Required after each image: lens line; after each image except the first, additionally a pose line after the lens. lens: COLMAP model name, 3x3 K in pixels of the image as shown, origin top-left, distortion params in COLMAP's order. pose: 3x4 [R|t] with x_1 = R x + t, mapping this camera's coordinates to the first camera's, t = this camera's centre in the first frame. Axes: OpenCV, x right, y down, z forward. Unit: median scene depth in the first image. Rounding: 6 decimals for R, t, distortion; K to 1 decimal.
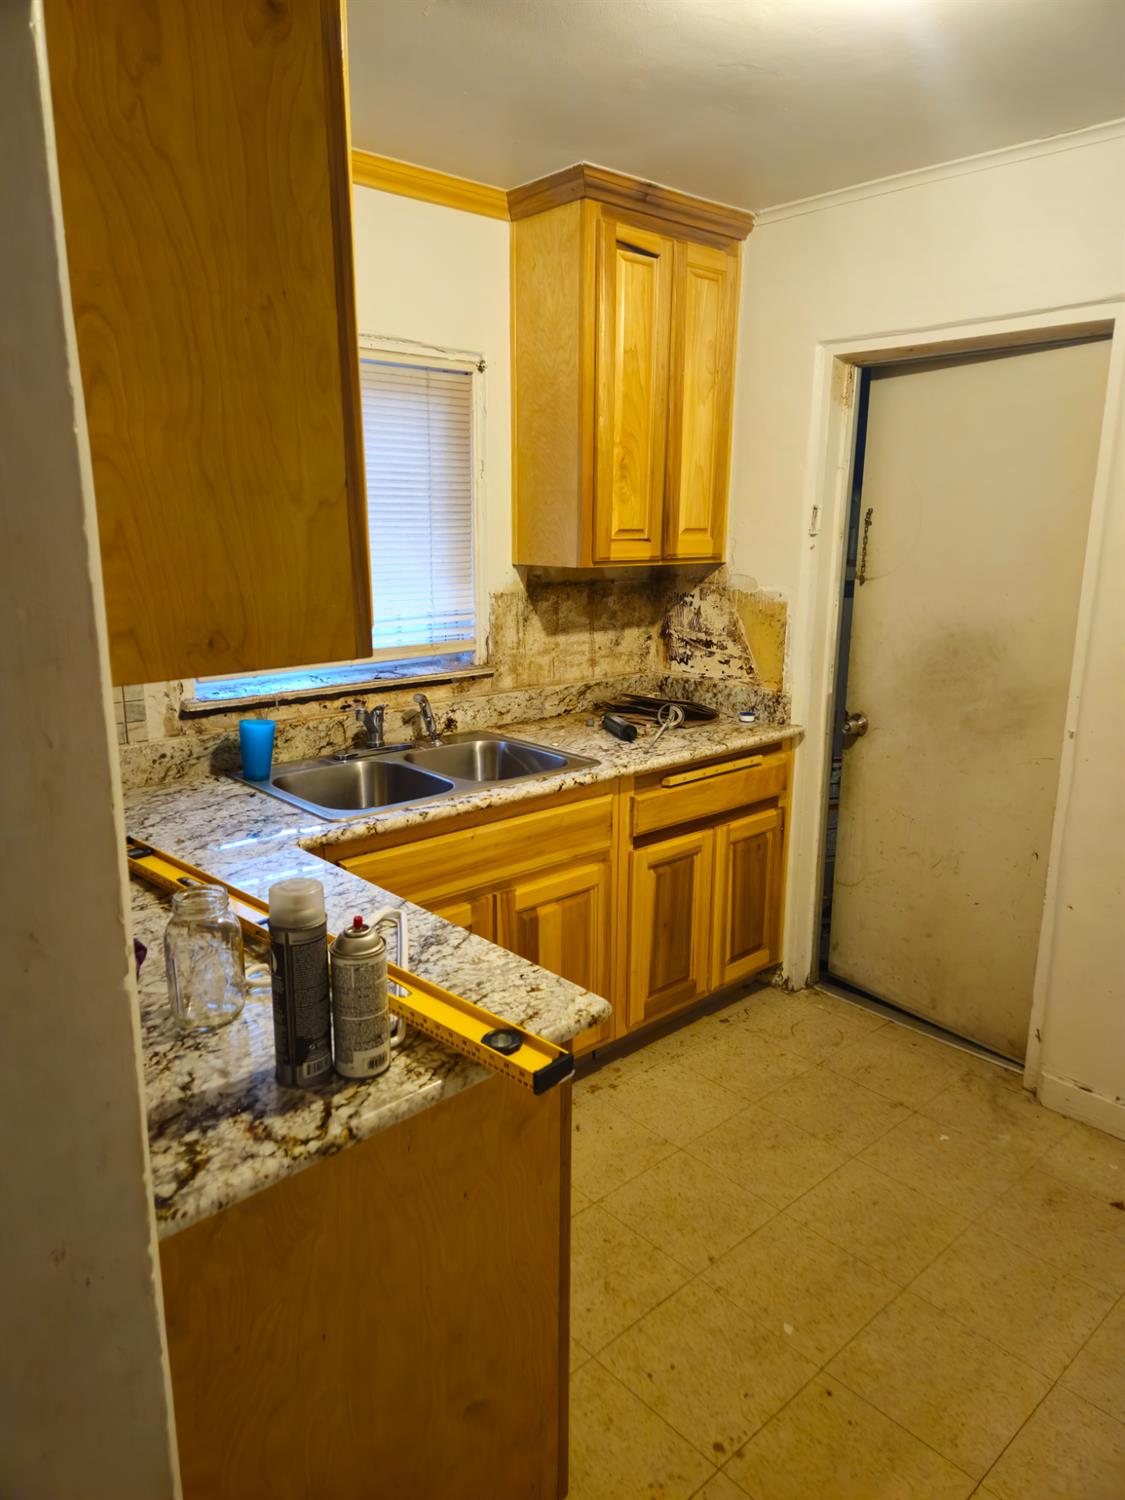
lens RADIAL K [[993.7, 0, 561.2], [0, 993.7, 753.6], [0, 0, 1]] dist [0.073327, -0.000358]
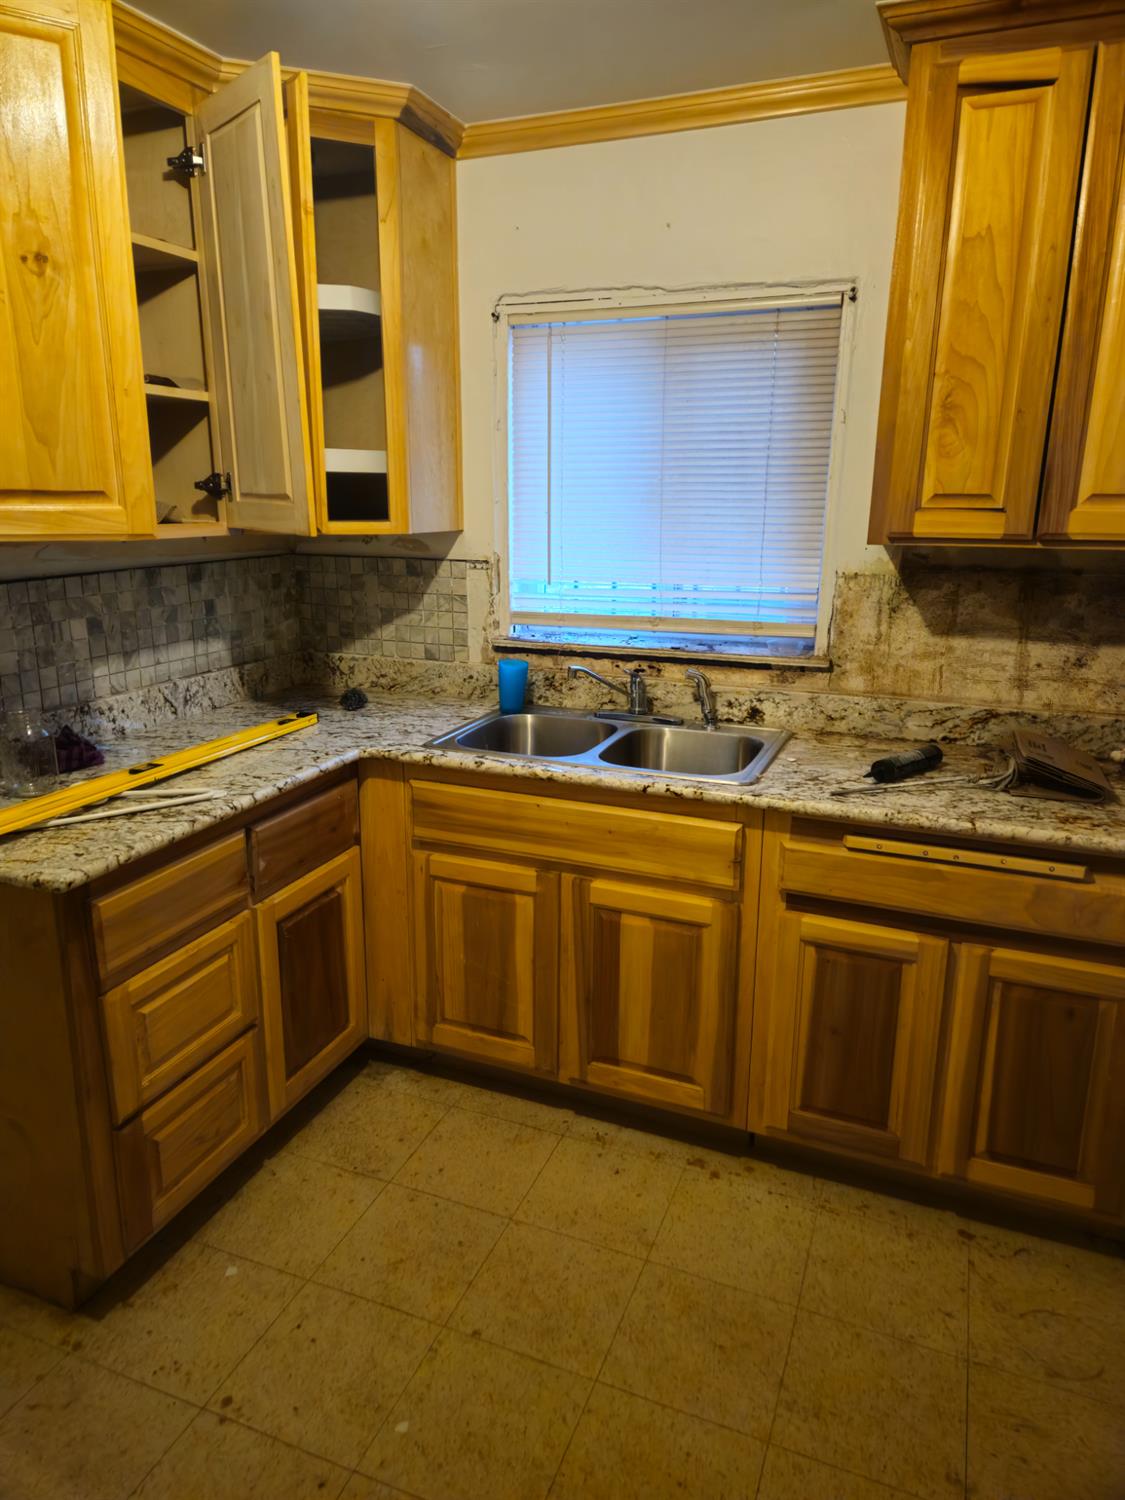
lens RADIAL K [[1017.1, 0, 562.5], [0, 1017.1, 750.0], [0, 0, 1]] dist [0.079616, -0.049224]
pose [[0.431075, 0.226260, -0.873488, 0.622644], [-0.213218, 0.966178, 0.145044, -0.094896], [0.876763, 0.123718, 0.464738, 0.431638]]
